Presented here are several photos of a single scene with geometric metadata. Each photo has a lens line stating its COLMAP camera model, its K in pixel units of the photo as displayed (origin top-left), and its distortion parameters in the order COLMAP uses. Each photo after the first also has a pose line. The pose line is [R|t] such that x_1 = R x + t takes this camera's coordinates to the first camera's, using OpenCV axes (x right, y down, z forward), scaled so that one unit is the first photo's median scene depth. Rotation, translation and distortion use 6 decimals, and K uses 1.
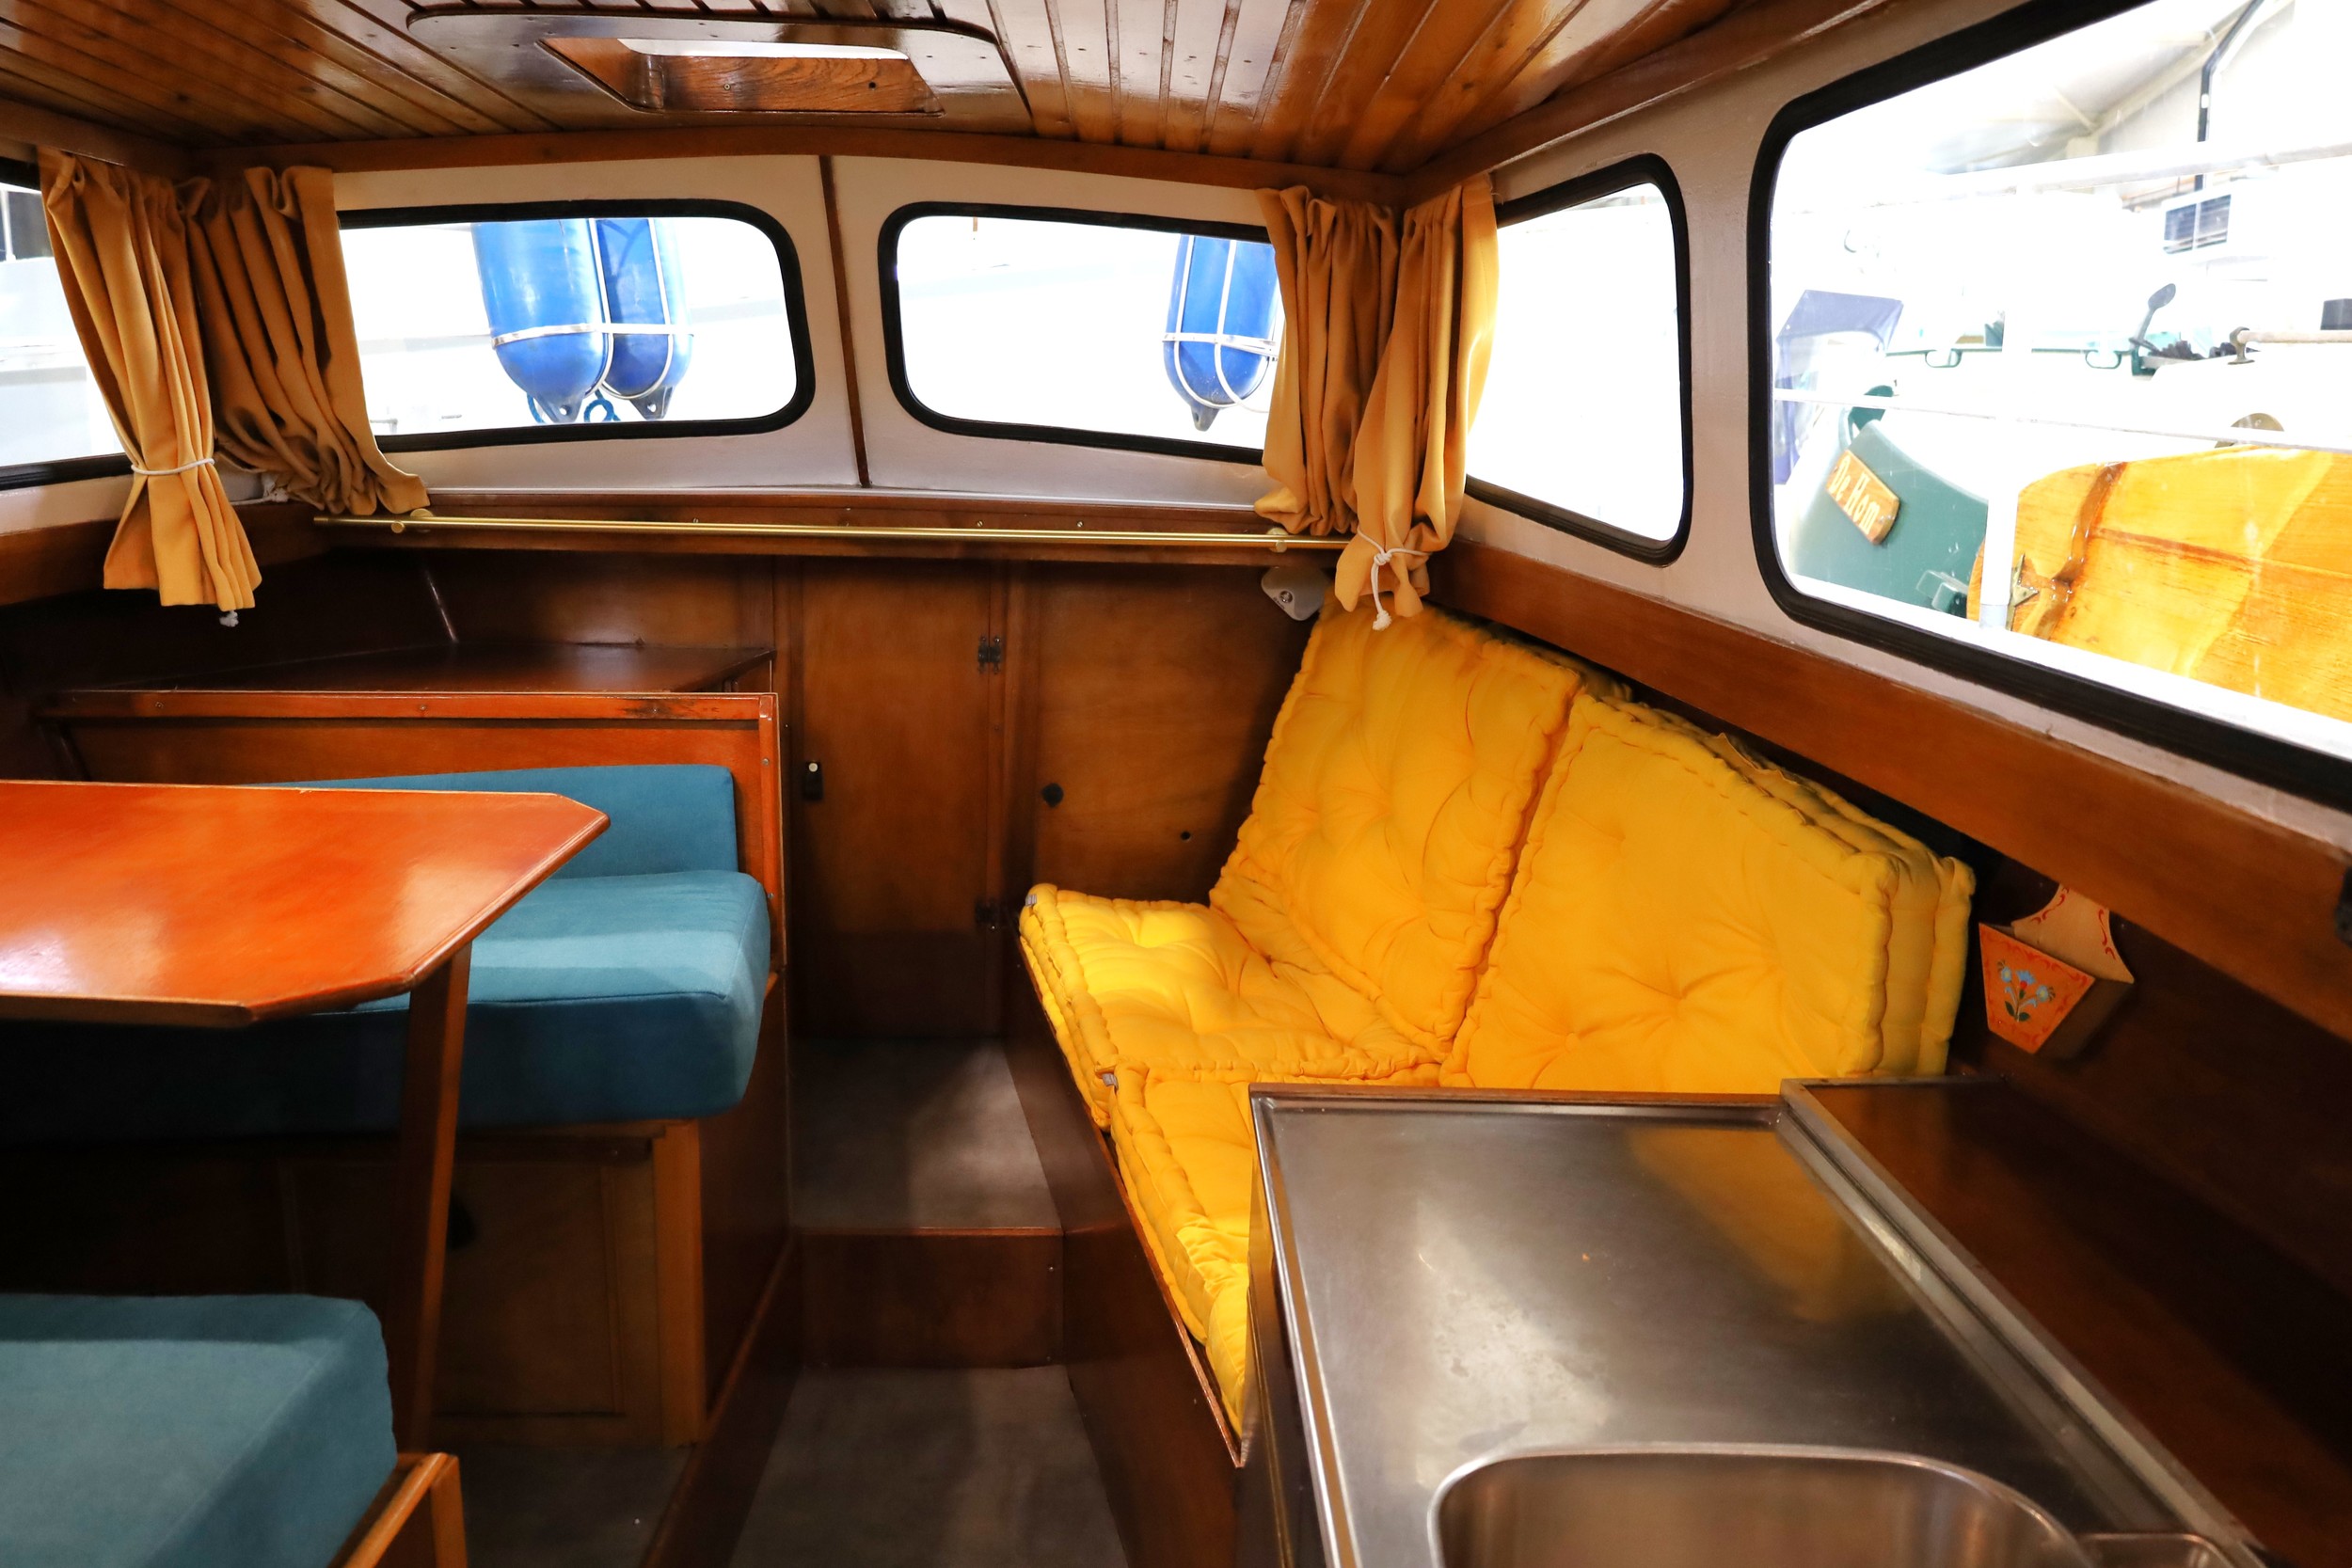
lens RADIAL K [[1754.9, 0, 1201.0], [0, 1754.9, 788.0], [0, 0, 1]] dist [-0.006232, -0.003073]
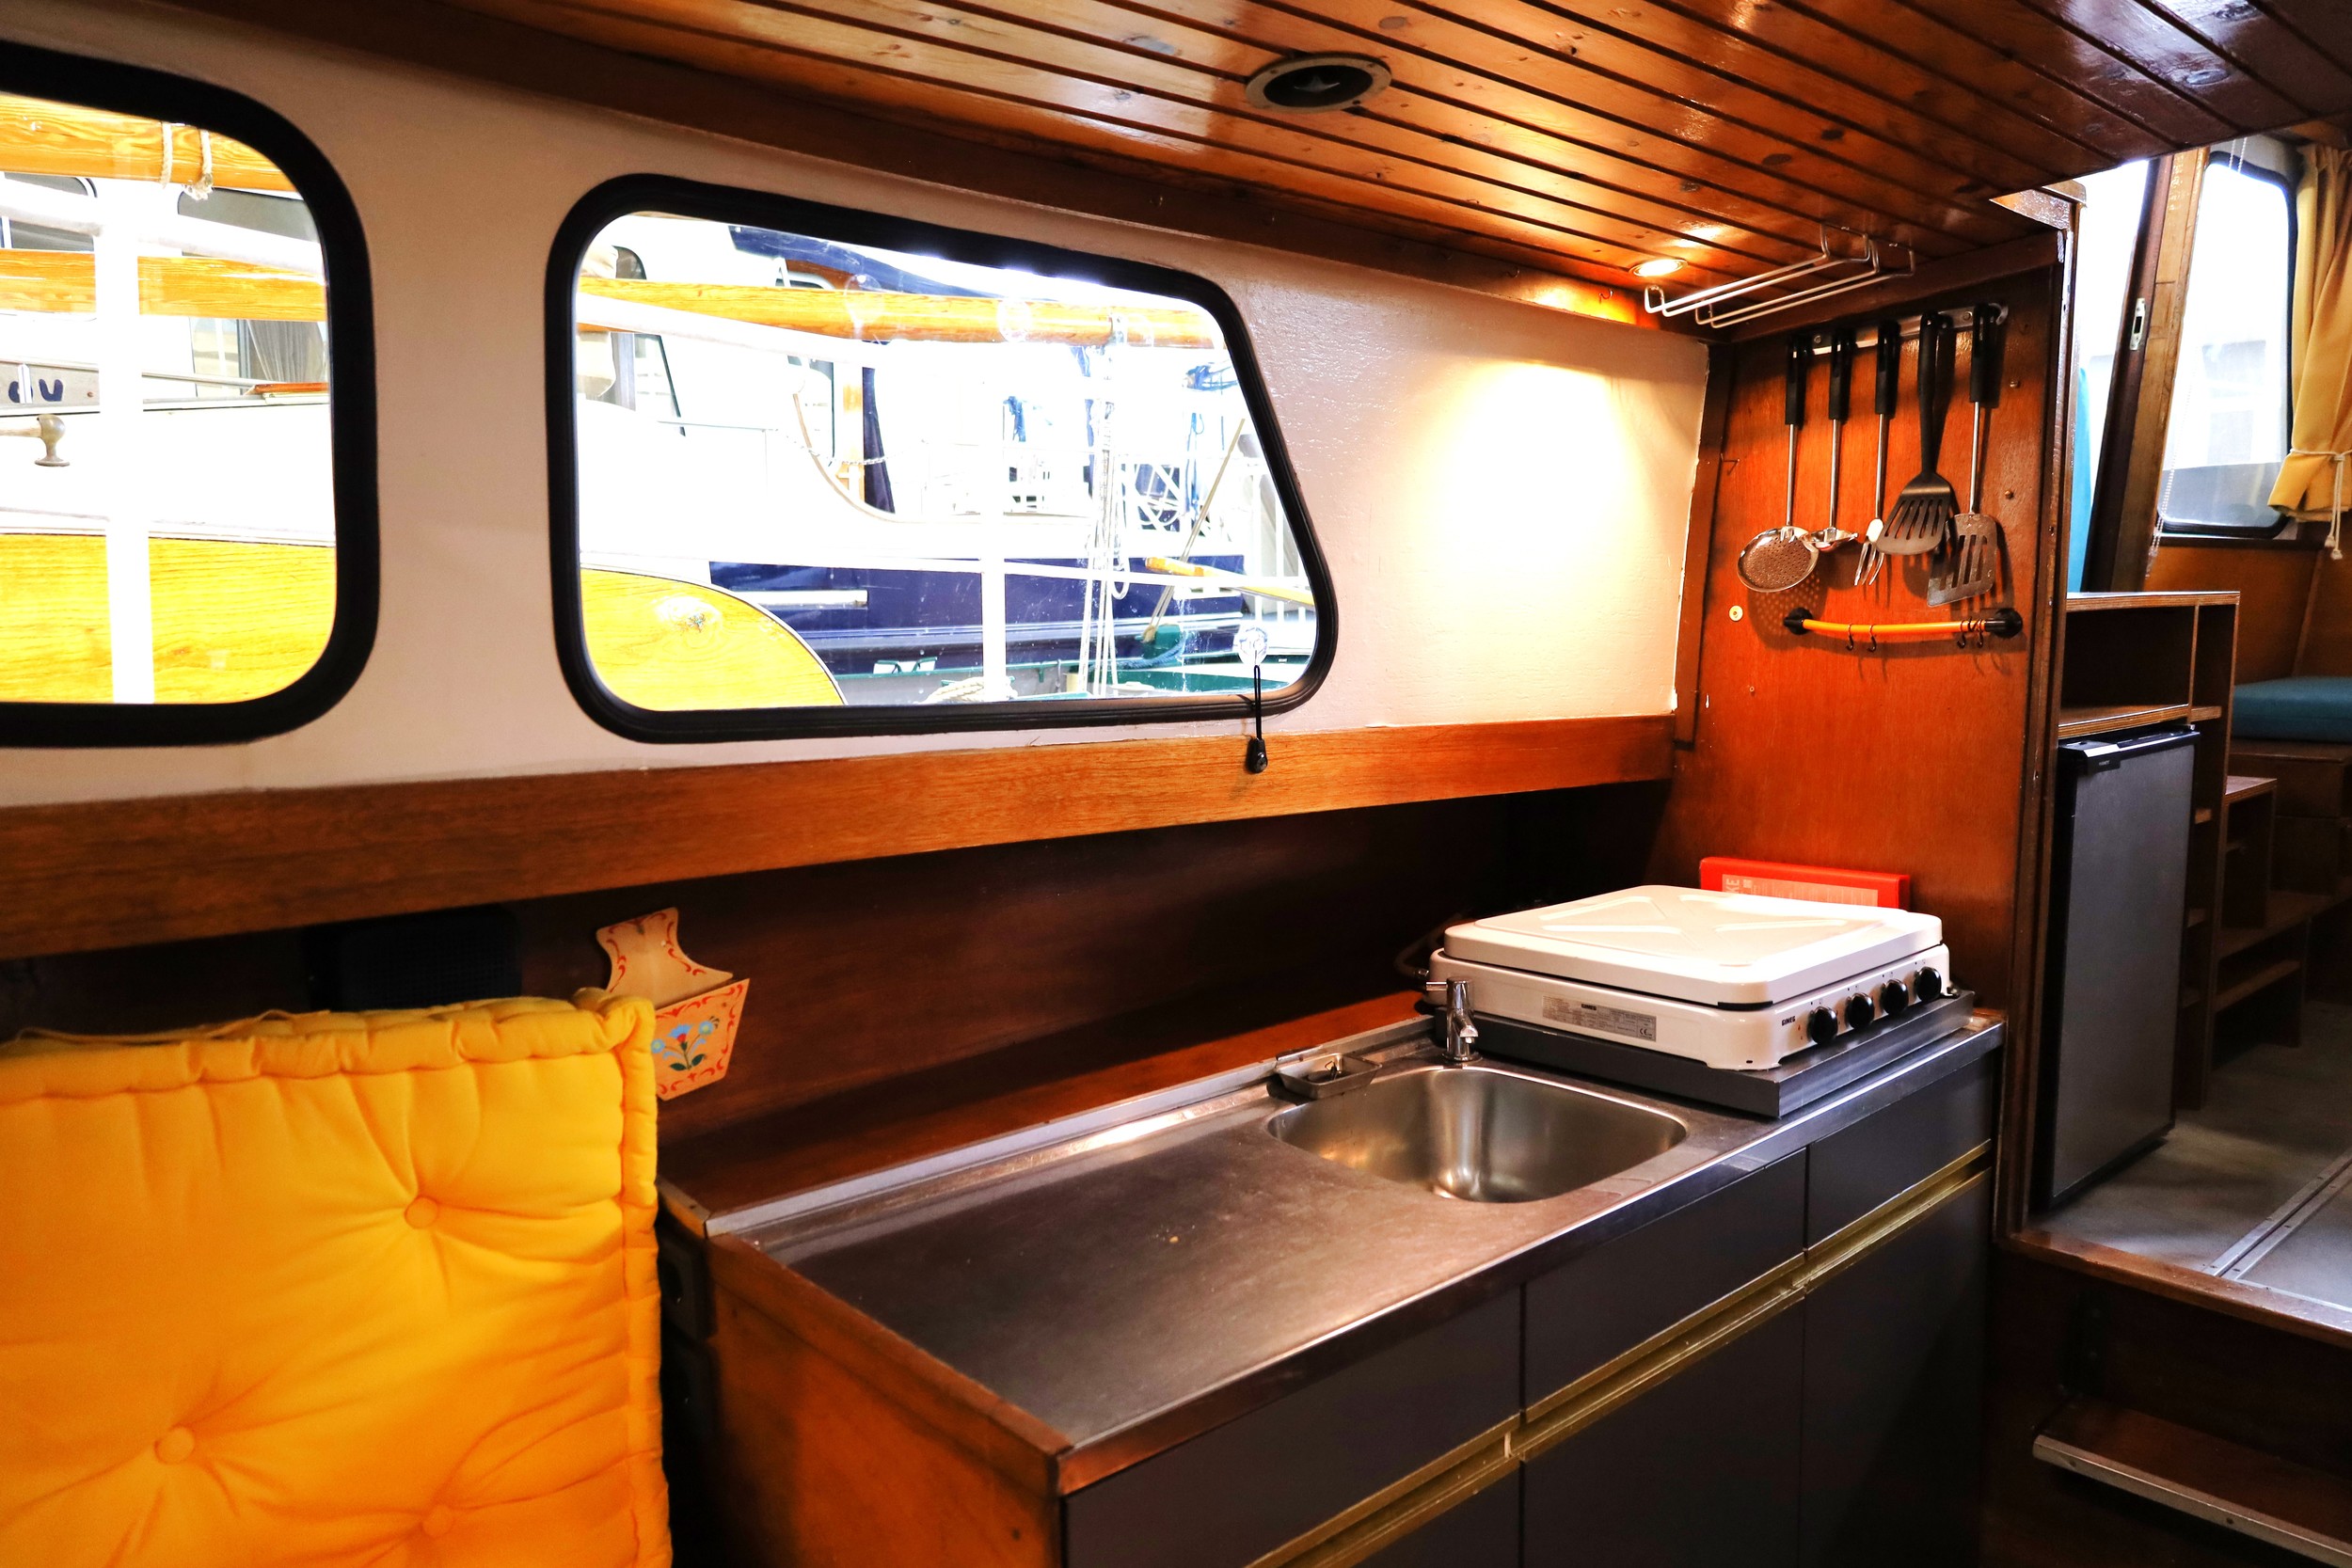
lens RADIAL K [[1643.8, 0, 1288.7], [0, 1643.8, 768.2], [0, 0, 1]] dist [-0.003015, 0.008555]
pose [[-0.663032, -0.108285, 0.740718, -0.337266], [0.139624, 0.954230, 0.264479, -0.171171], [-0.735455, 0.278780, -0.617566, 0.838808]]
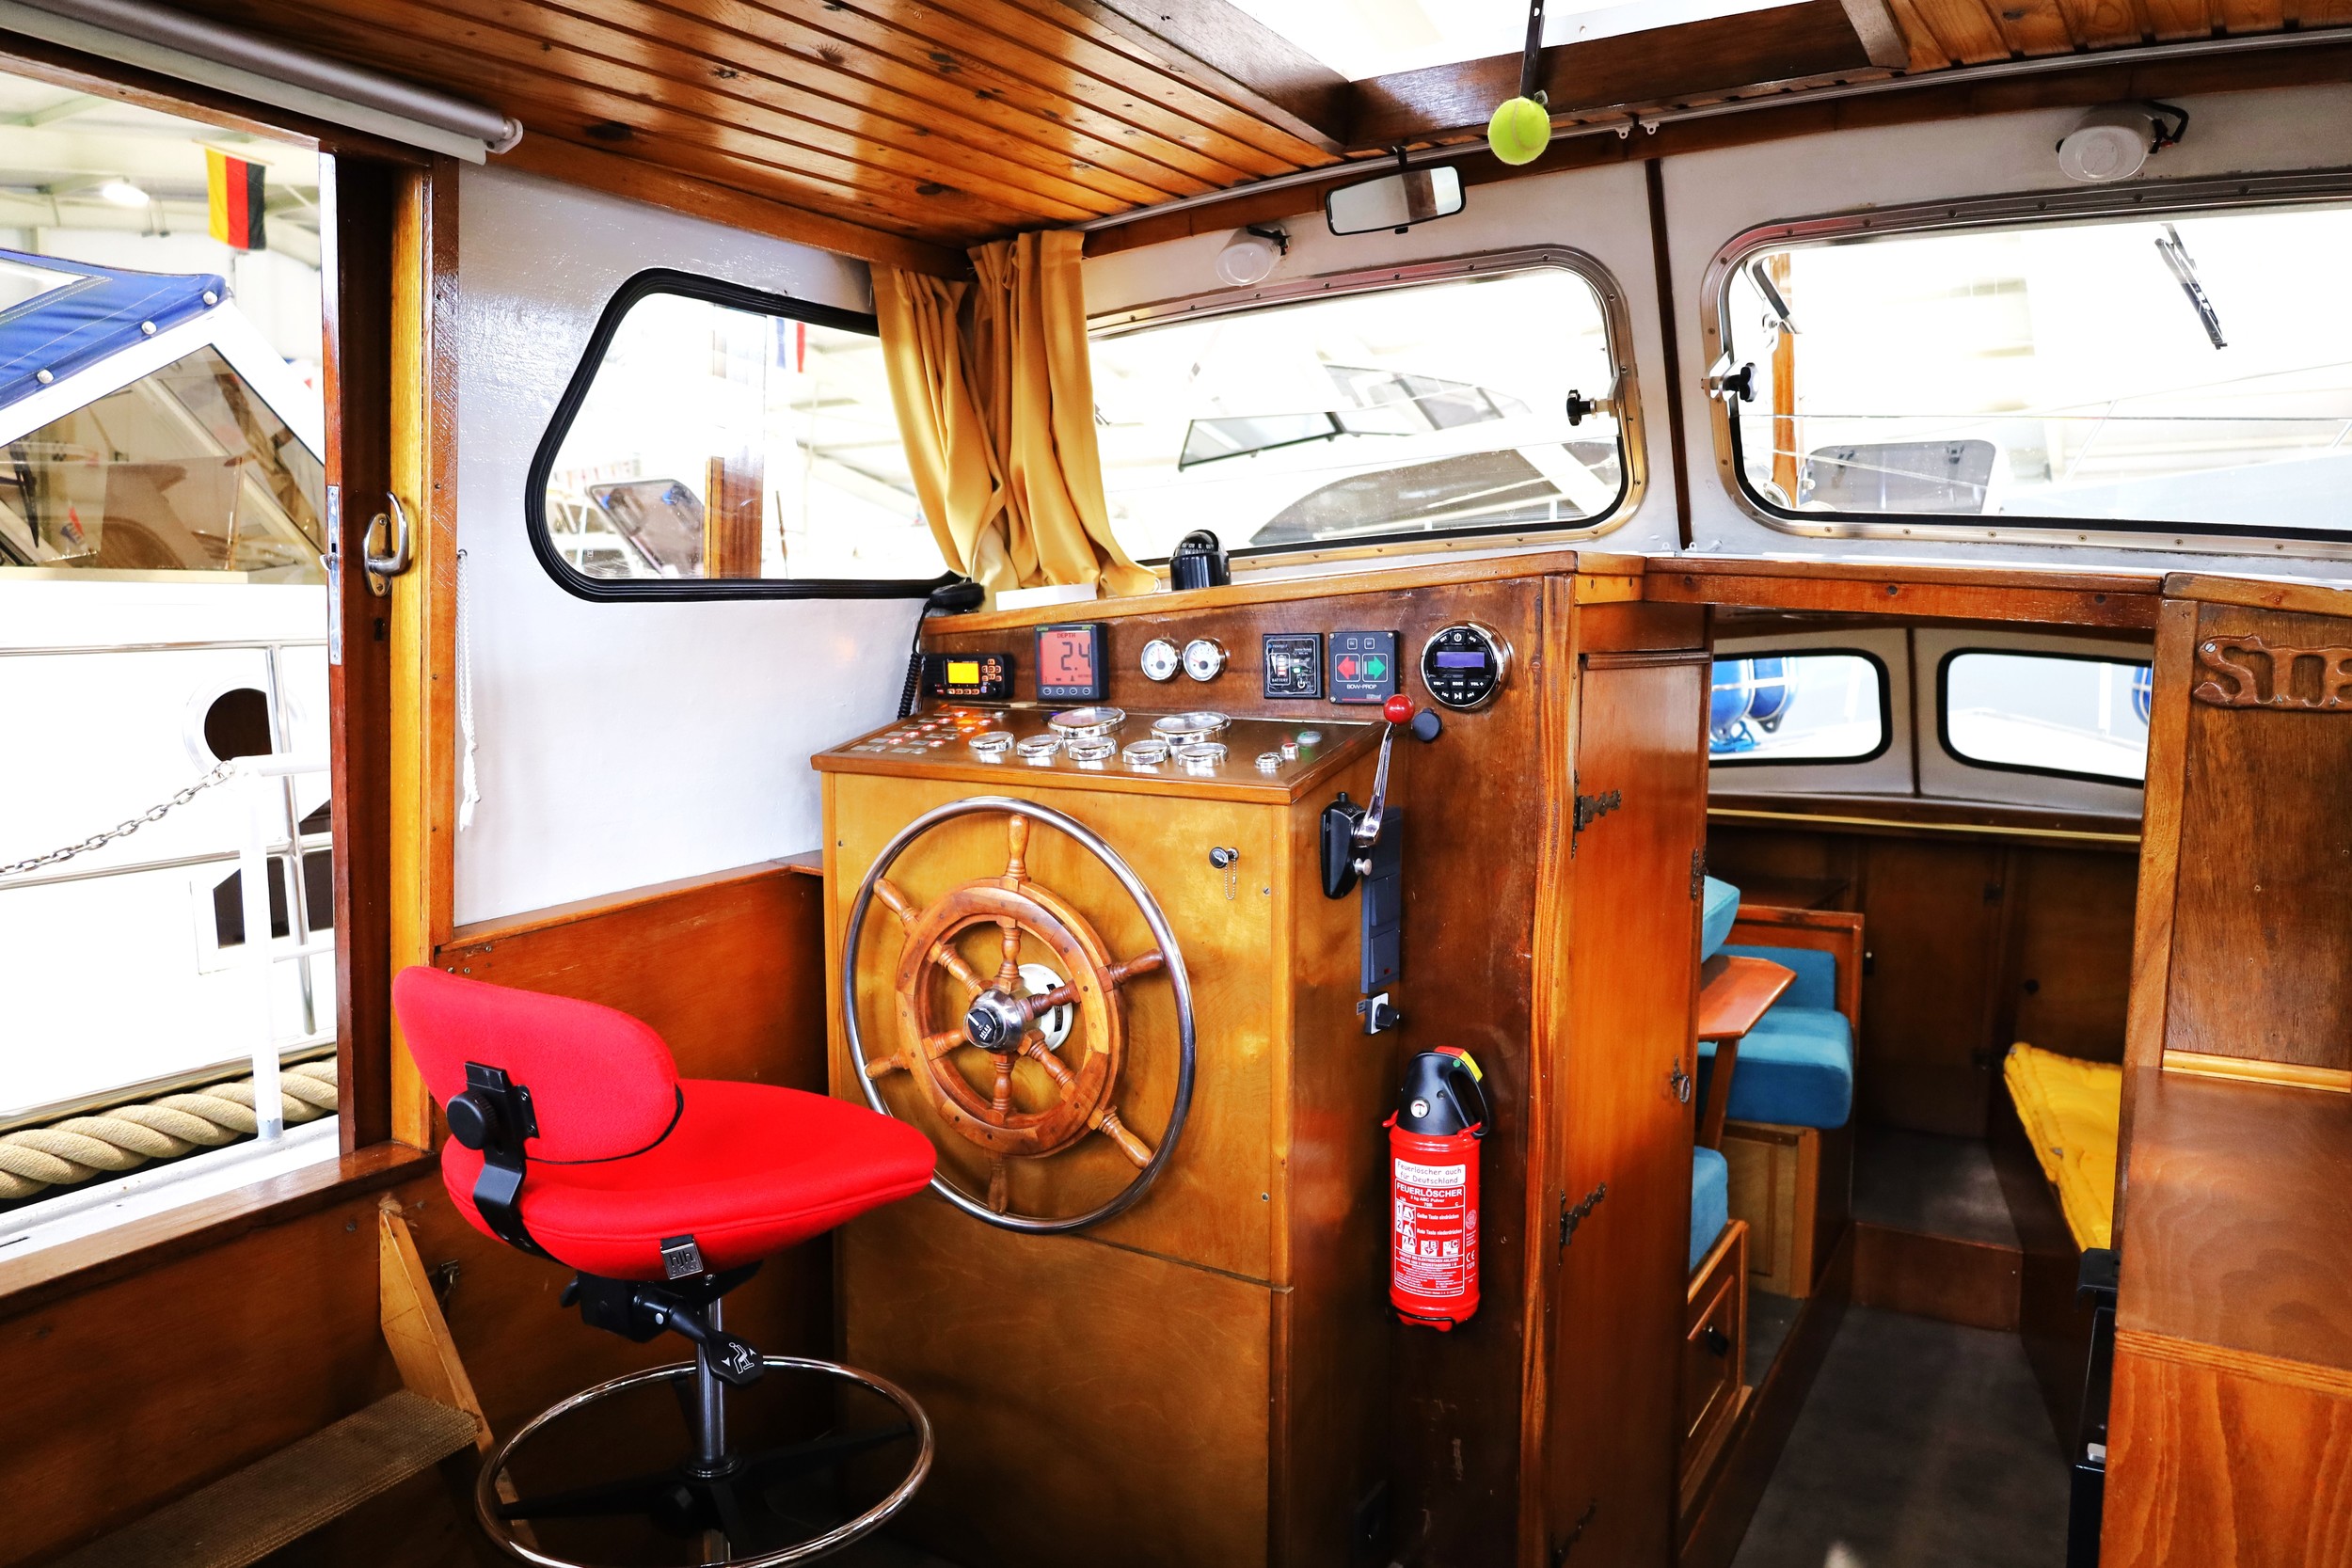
lens RADIAL K [[1643.8, 0, 1169.9], [0, 1643.8, 784.2], [0, 0, 1]] dist [-0.003015, 0.008555]
pose [[0.837838, 0.036242, -0.544714, 0.080279], [-0.089703, 0.993371, -0.071882, -0.001399], [0.538499, 0.109087, 0.835535, -0.831992]]
